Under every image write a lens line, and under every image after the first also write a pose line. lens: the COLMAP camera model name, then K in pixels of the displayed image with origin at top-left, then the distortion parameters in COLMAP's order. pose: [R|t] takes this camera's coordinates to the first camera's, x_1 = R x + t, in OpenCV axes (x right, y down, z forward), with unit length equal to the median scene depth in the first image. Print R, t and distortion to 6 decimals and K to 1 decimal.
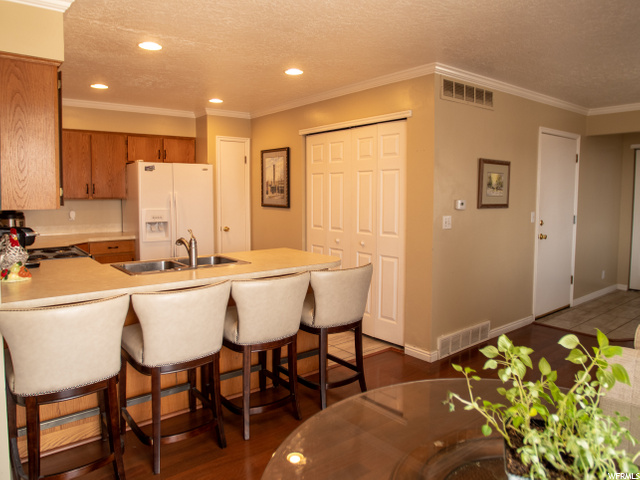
lens RADIAL K [[457.6, 0, 321.3], [0, 457.6, 237.5], [0, 0, 1]] dist [-0.056946, 0.018848]
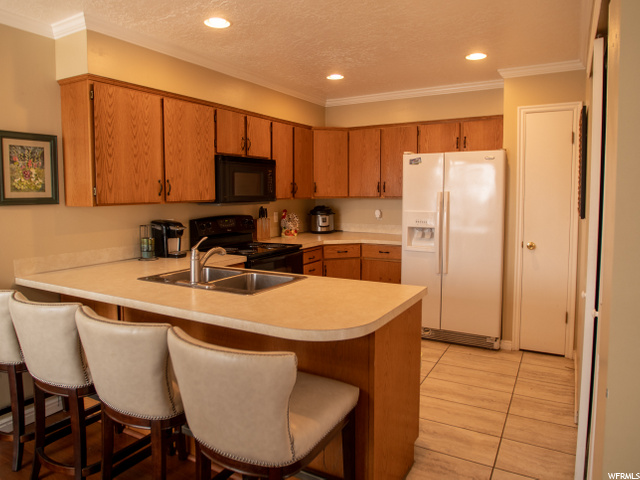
lens RADIAL K [[457.6, 0, 351.5], [0, 457.6, 227.5], [0, 0, 1]] dist [-0.056946, 0.018848]
pose [[0.380323, 0.069784, -0.922217, 0.340541], [-0.085074, 0.995561, 0.040249, -0.056591], [0.920933, 0.063149, 0.384572, 0.579973]]
